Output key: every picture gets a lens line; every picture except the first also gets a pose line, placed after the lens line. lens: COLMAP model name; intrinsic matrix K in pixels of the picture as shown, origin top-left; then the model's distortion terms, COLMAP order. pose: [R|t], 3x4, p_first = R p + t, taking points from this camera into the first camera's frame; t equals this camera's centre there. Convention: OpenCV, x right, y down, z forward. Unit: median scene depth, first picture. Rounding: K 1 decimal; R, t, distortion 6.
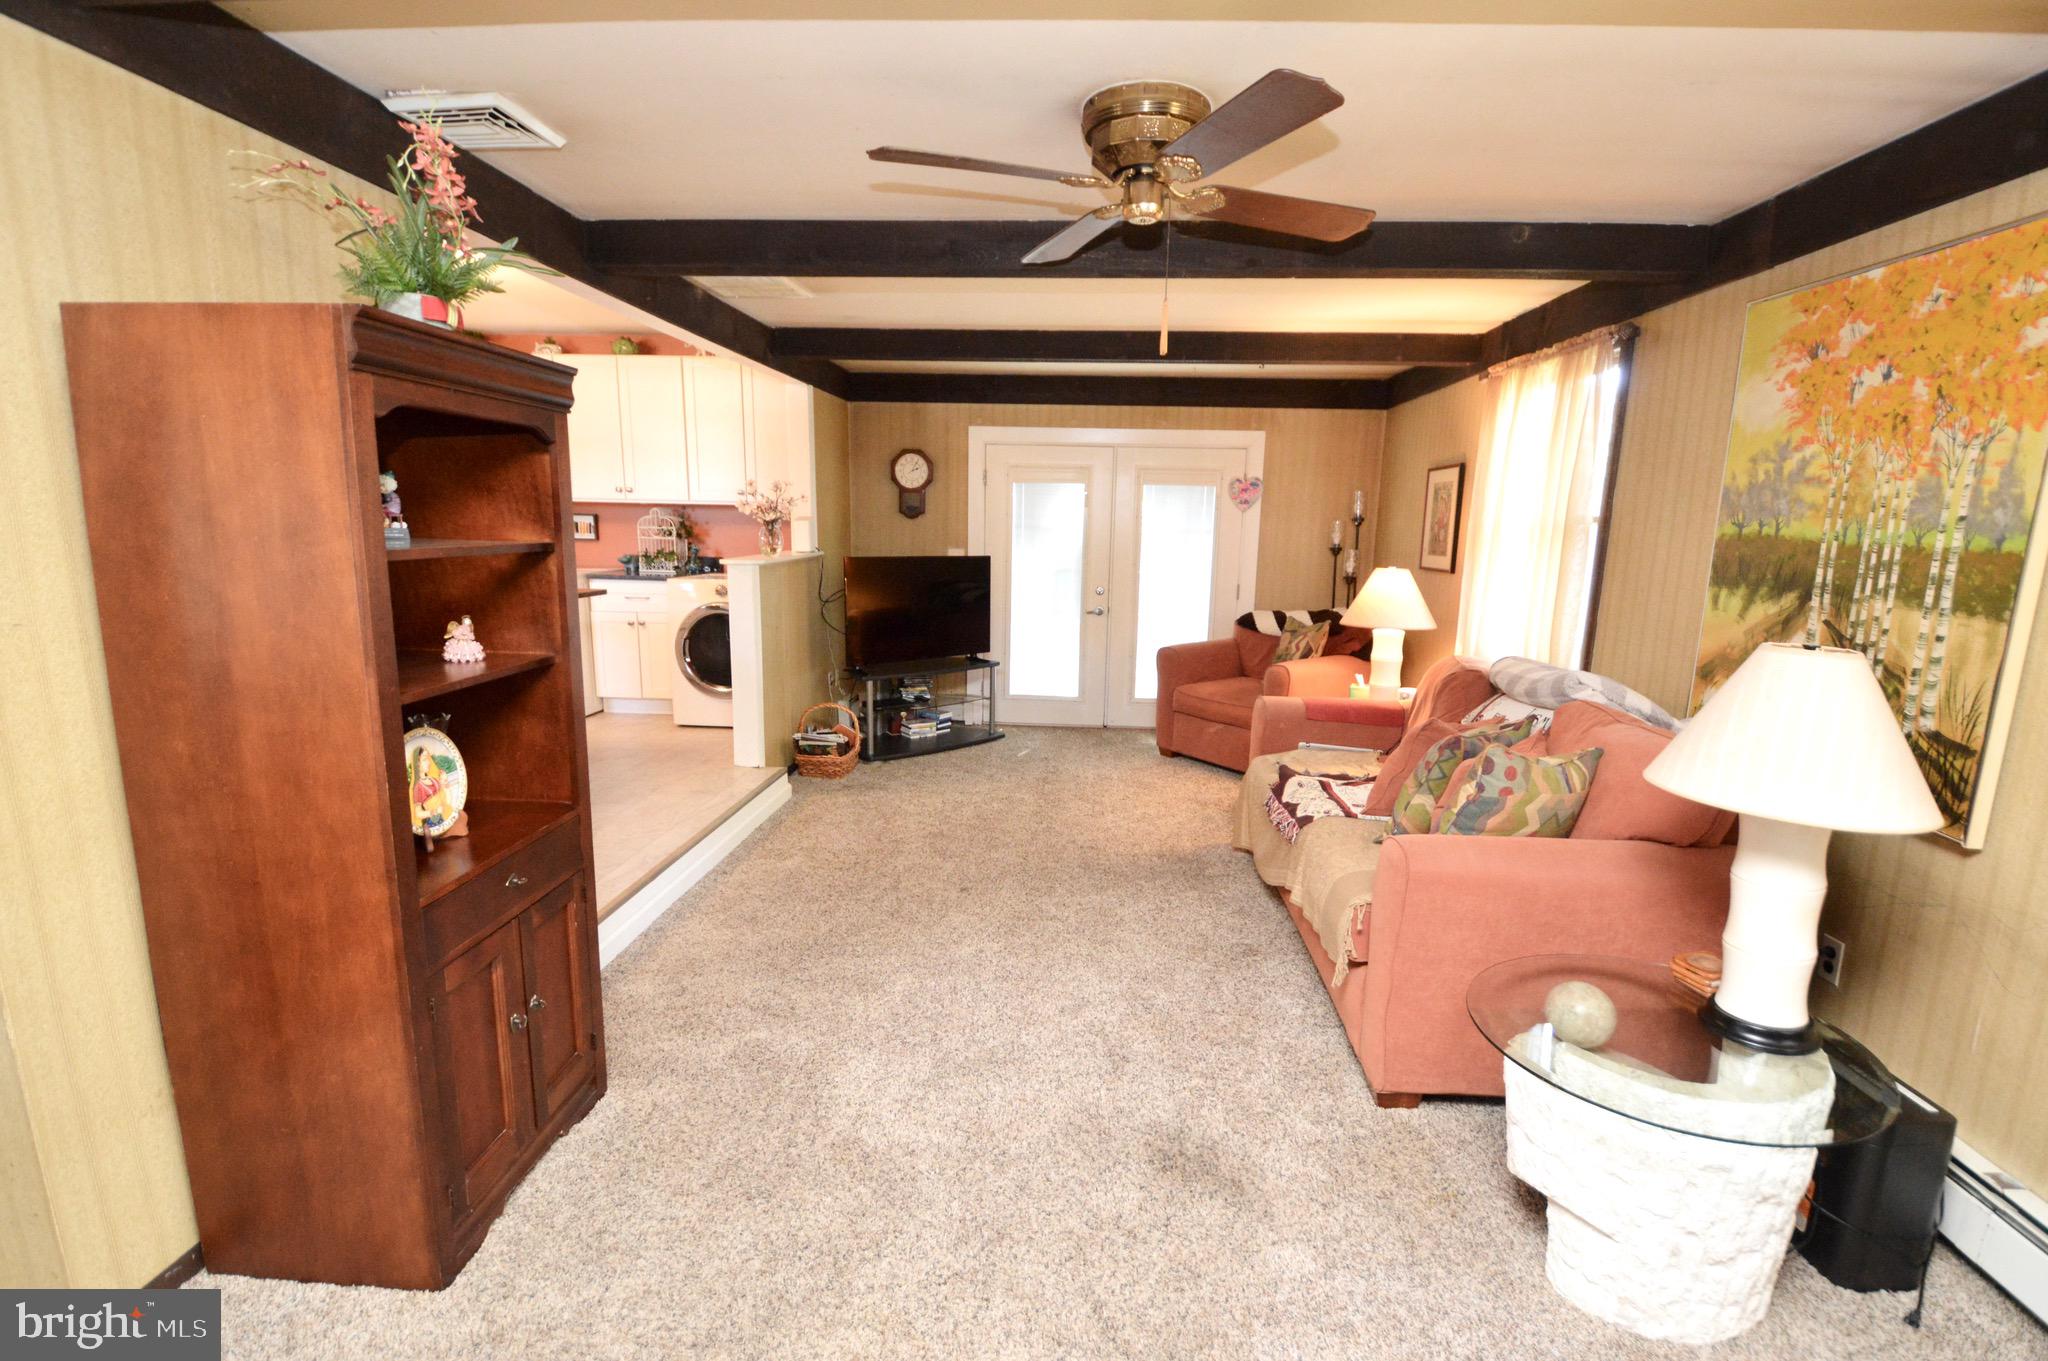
lens RADIAL K [[924.8, 0, 1024.2], [0, 924.8, 684.6], [0, 0, 1]] dist [0.003957, -0.014801]
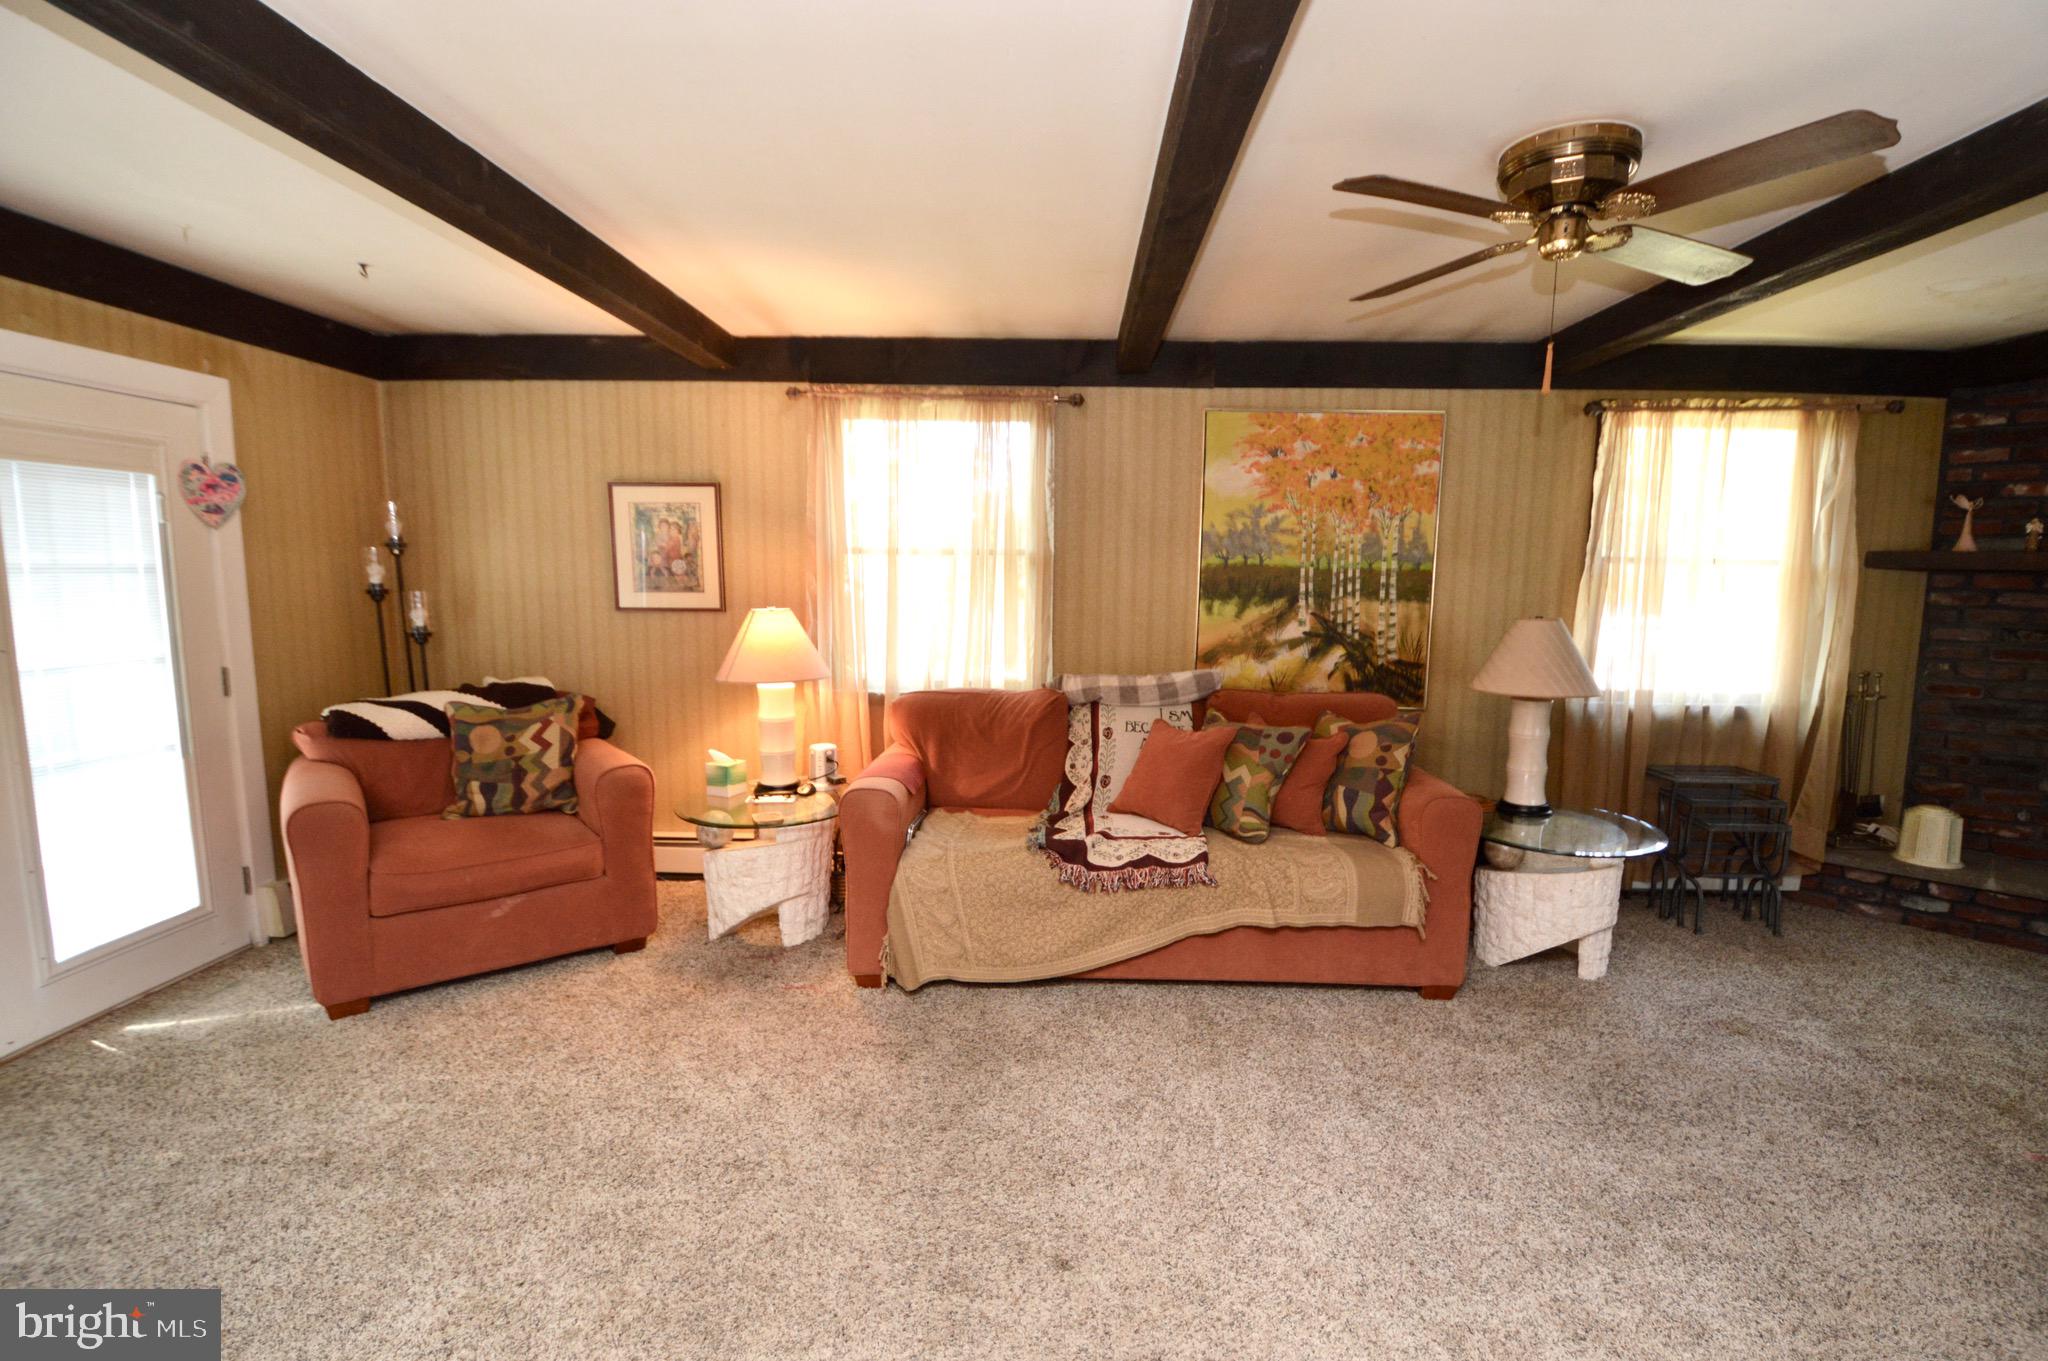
lens RADIAL K [[924.8, 0, 1041.4], [0, 924.8, 697.9], [0, 0, 1]] dist [0.003957, -0.014801]
pose [[-0.049669, -0.144136, 0.988311, -0.833288], [0.166512, 0.974488, 0.150488, -0.256762], [-0.984788, 0.172040, -0.024402, 1.549540]]
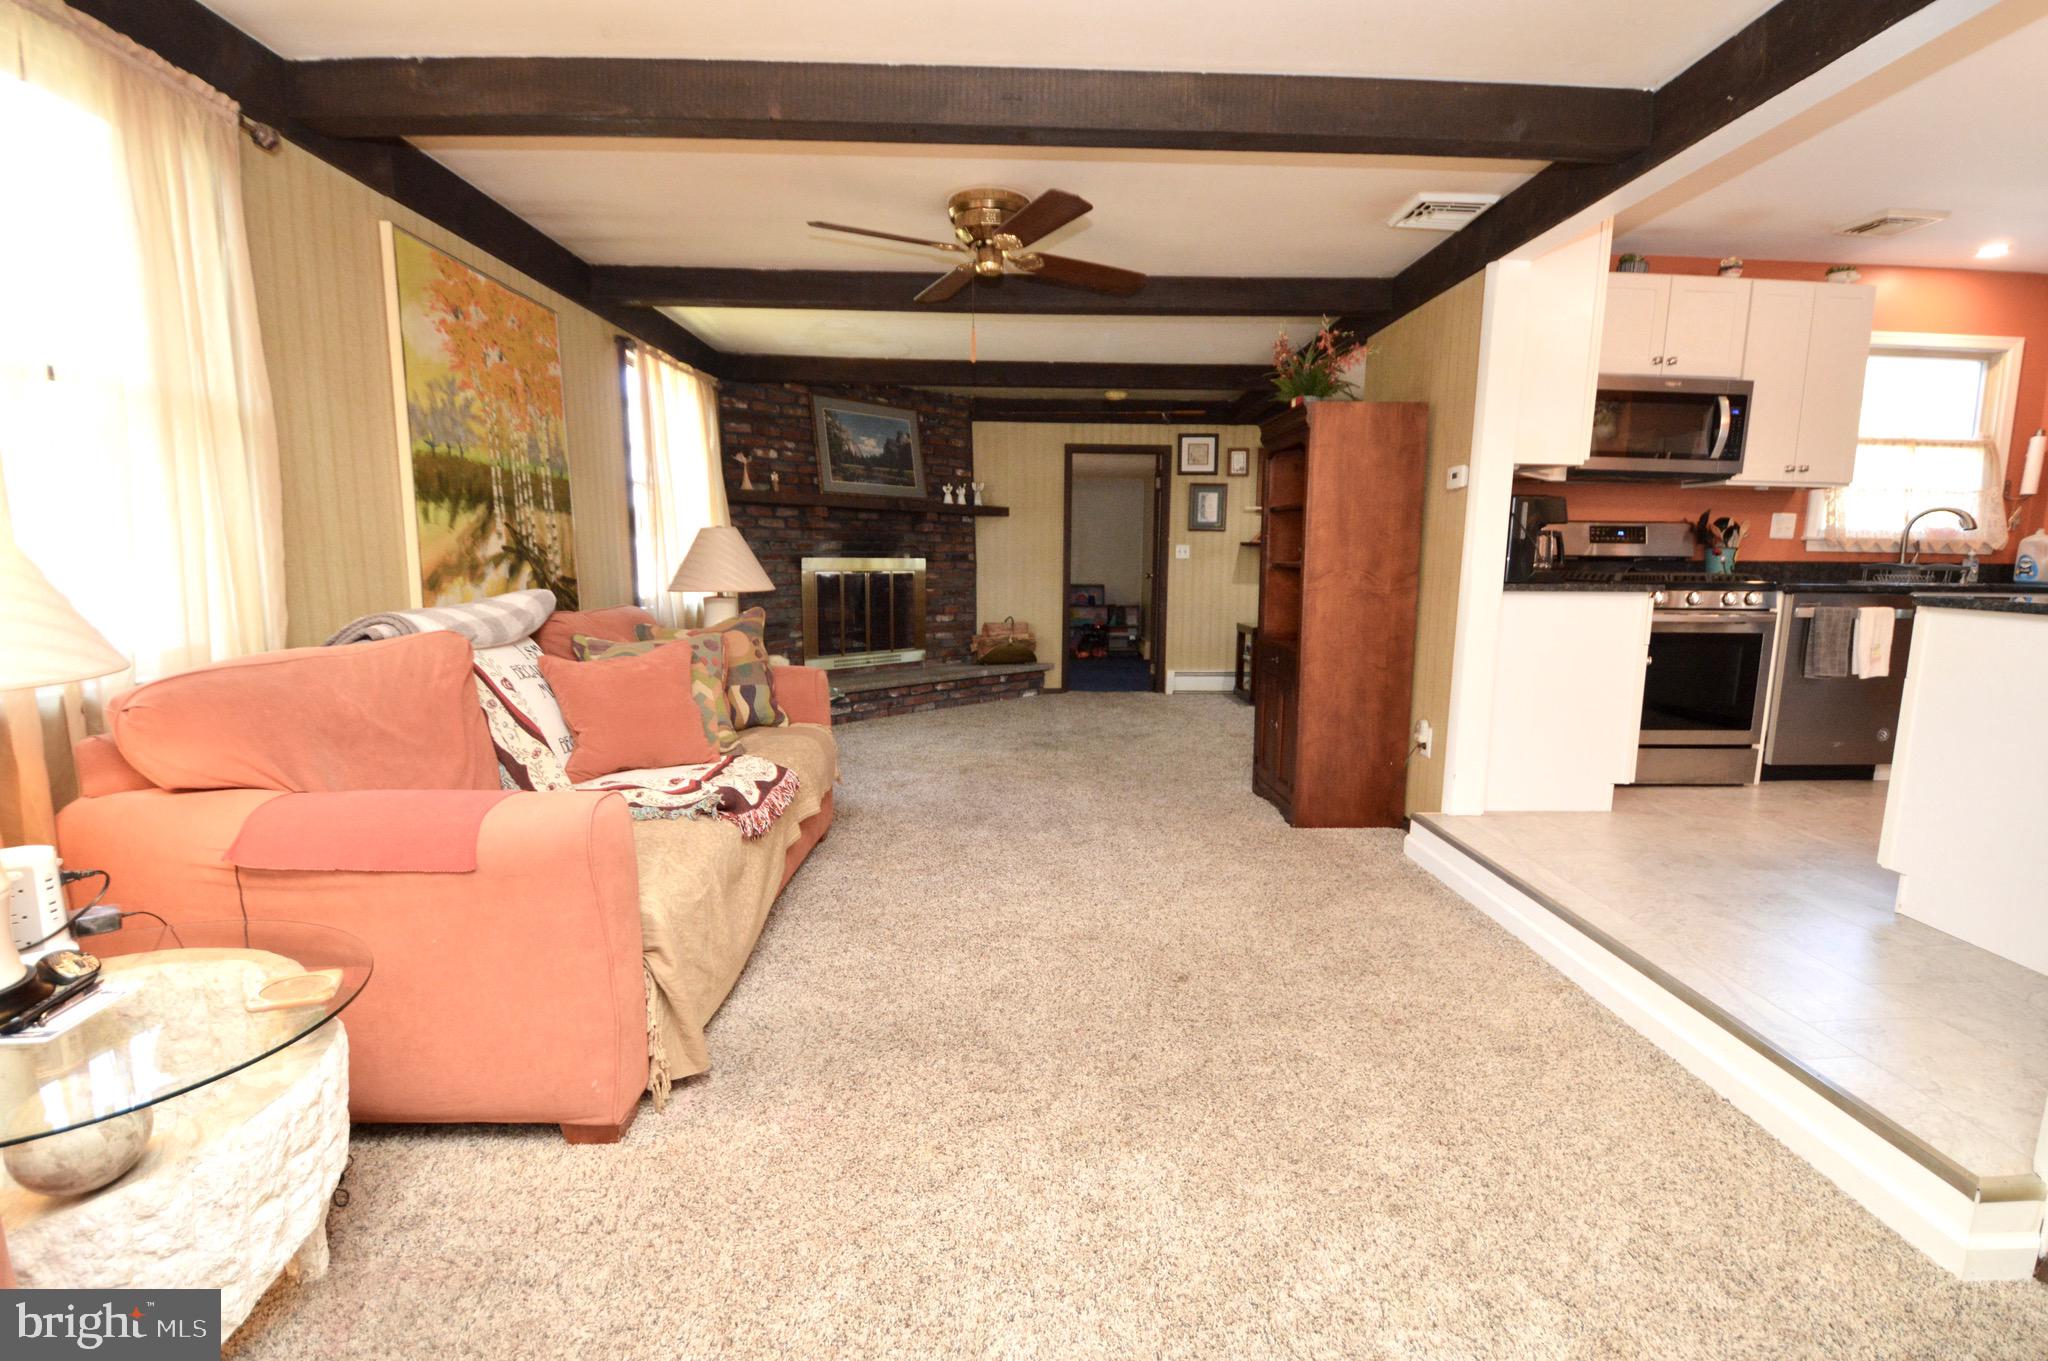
lens RADIAL K [[924.8, 0, 1033.0], [0, 924.8, 698.1], [0, 0, 1]] dist [0.003957, -0.014801]
pose [[-0.994905, -0.005334, -0.100679, 0.190799], [-0.037763, 0.945619, 0.323078, -0.304557], [0.093481, 0.325234, -0.941002, 2.493972]]
